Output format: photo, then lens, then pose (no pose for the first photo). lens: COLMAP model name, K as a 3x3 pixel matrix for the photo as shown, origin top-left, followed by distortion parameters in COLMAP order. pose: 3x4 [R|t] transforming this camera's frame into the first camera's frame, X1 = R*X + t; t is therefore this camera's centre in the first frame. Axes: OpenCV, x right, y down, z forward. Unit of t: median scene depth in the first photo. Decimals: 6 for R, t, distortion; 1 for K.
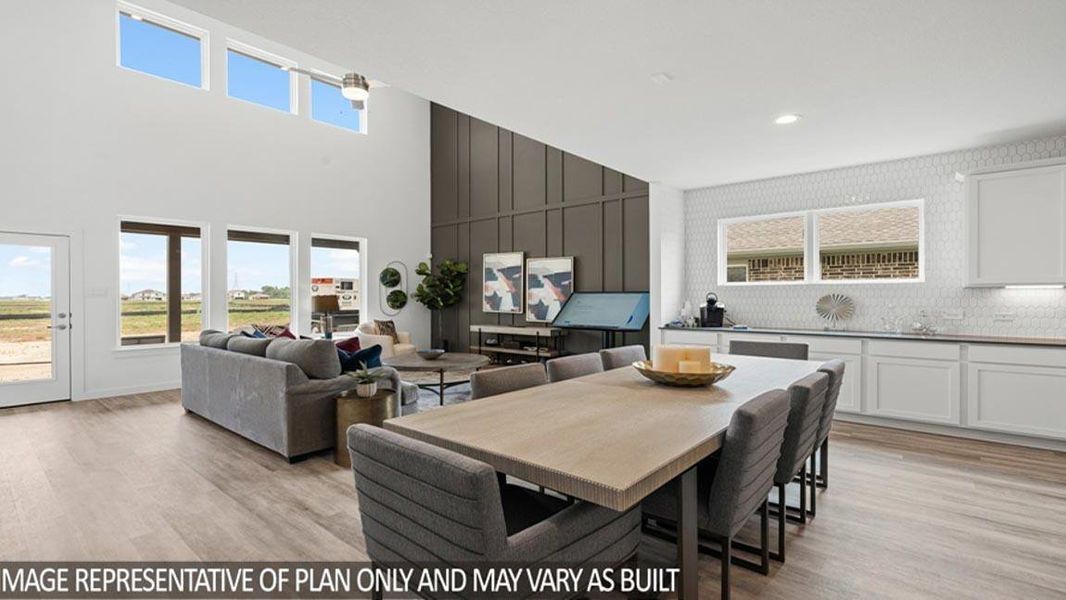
lens RADIAL K [[485.4, 0, 503.7], [0, 485.4, 297.7], [0, 0, 1]] dist [-0.000975, 0.001640]
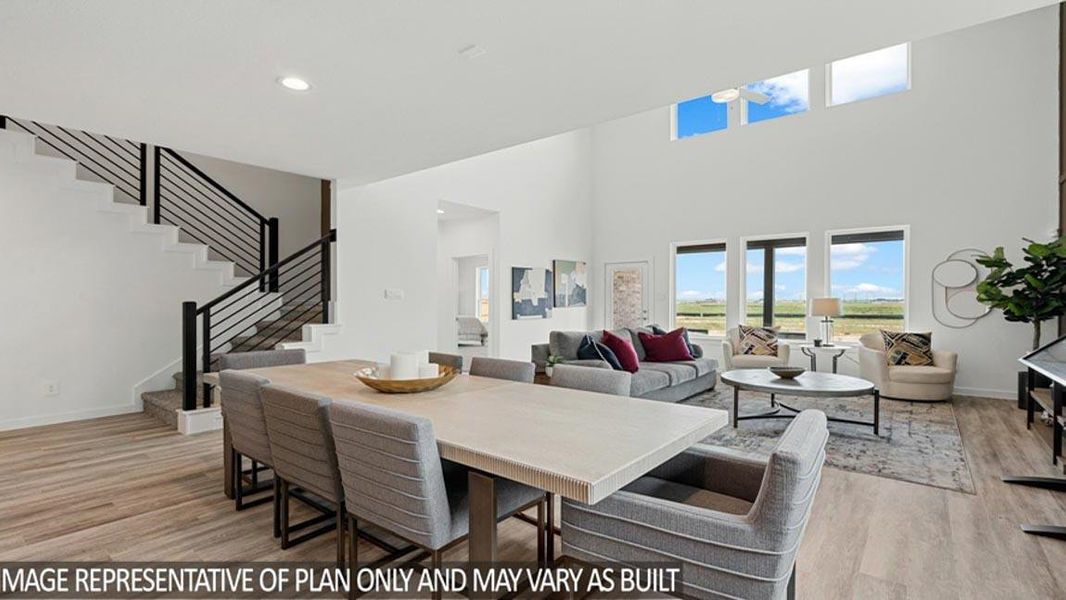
lens RADIAL K [[485.4, 0, 575.6], [0, 485.4, 298.5], [0, 0, 1]] dist [-0.000975, 0.001640]
pose [[0.059138, -0.000160, -0.998250, 0.477465], [-0.004654, 0.999989, -0.000436, -0.004115], [0.998239, 0.004672, 0.059136, 0.429033]]
